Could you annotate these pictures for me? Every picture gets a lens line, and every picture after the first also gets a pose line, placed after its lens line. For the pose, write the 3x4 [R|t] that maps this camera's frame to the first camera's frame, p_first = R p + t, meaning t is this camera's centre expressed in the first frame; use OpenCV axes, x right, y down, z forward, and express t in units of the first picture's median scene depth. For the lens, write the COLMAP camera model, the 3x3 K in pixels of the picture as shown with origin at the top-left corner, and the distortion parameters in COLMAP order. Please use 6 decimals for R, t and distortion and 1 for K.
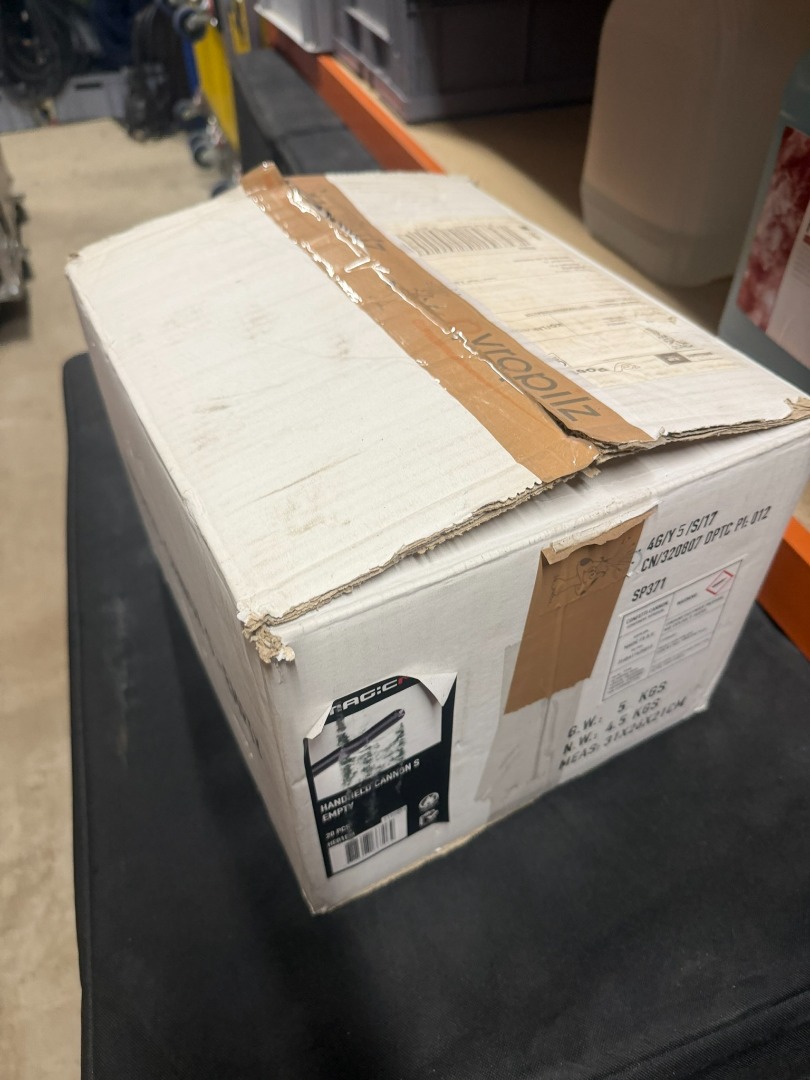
lens RADIAL K [[786.9, 0, 405.0], [0, 786.9, 540.0], [0, 0, 1]] dist [-0.019263, -0.001115]
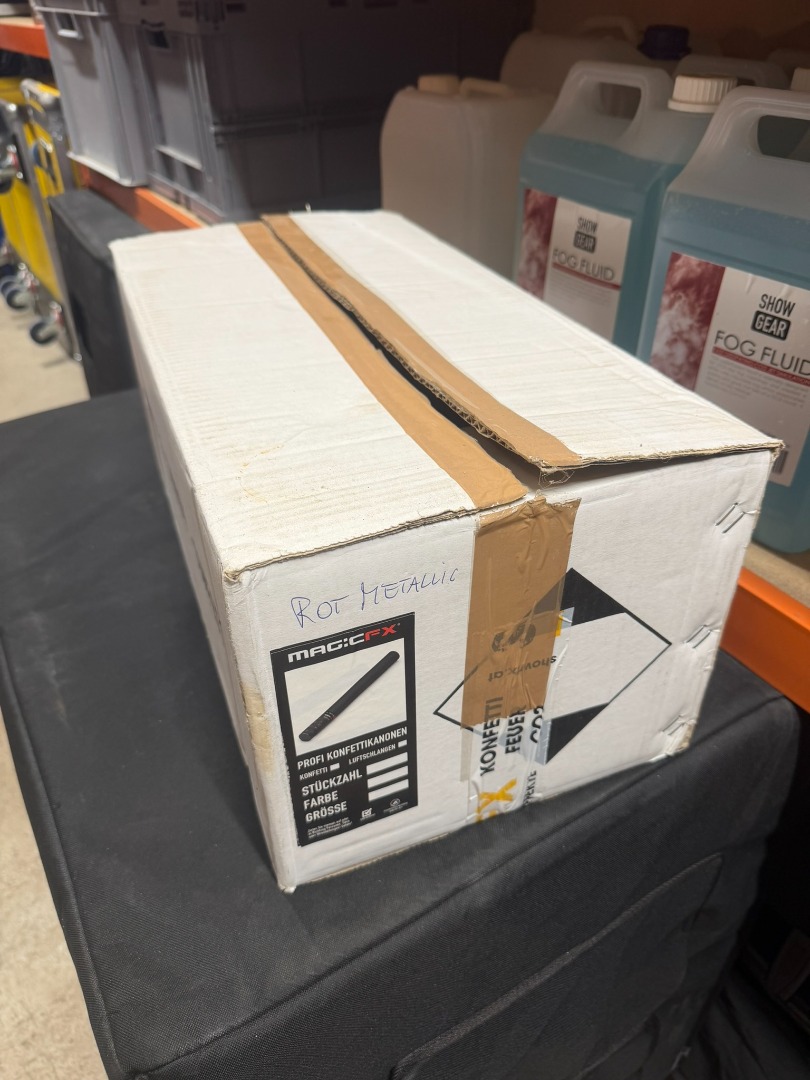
lens RADIAL K [[782.9, 0, 388.6], [0, 782.9, 541.6], [0, 0, 1]] dist [0.002061, -0.026924]
pose [[0.974575, -0.124953, 0.185984, -0.099150], [0.151340, 0.979197, -0.135166, 0.293227], [-0.165226, 0.159876, 0.973211, -0.251908]]
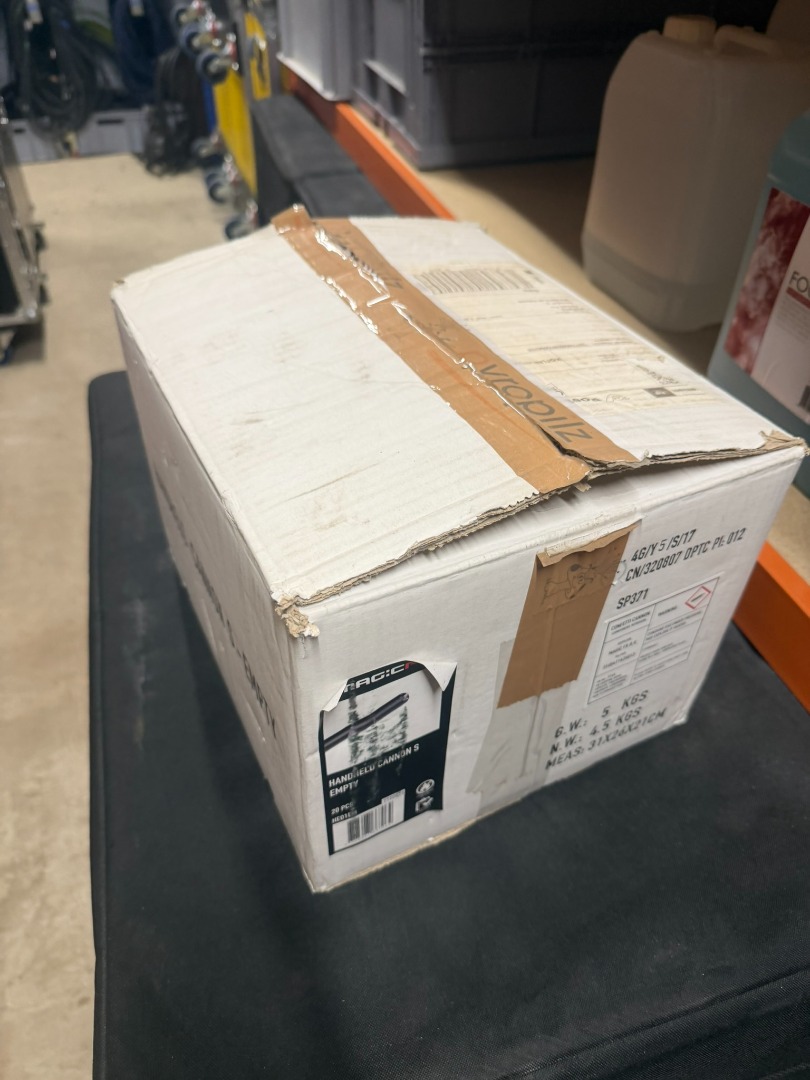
lens RADIAL K [[782.9, 0, 388.6], [0, 782.9, 541.6], [0, 0, 1]] dist [0.002061, -0.026924]
pose [[0.999187, 0.038479, -0.012005, -0.019811], [-0.038945, 0.998386, -0.041338, 0.037650], [0.010395, 0.041771, 0.999073, -0.097021]]
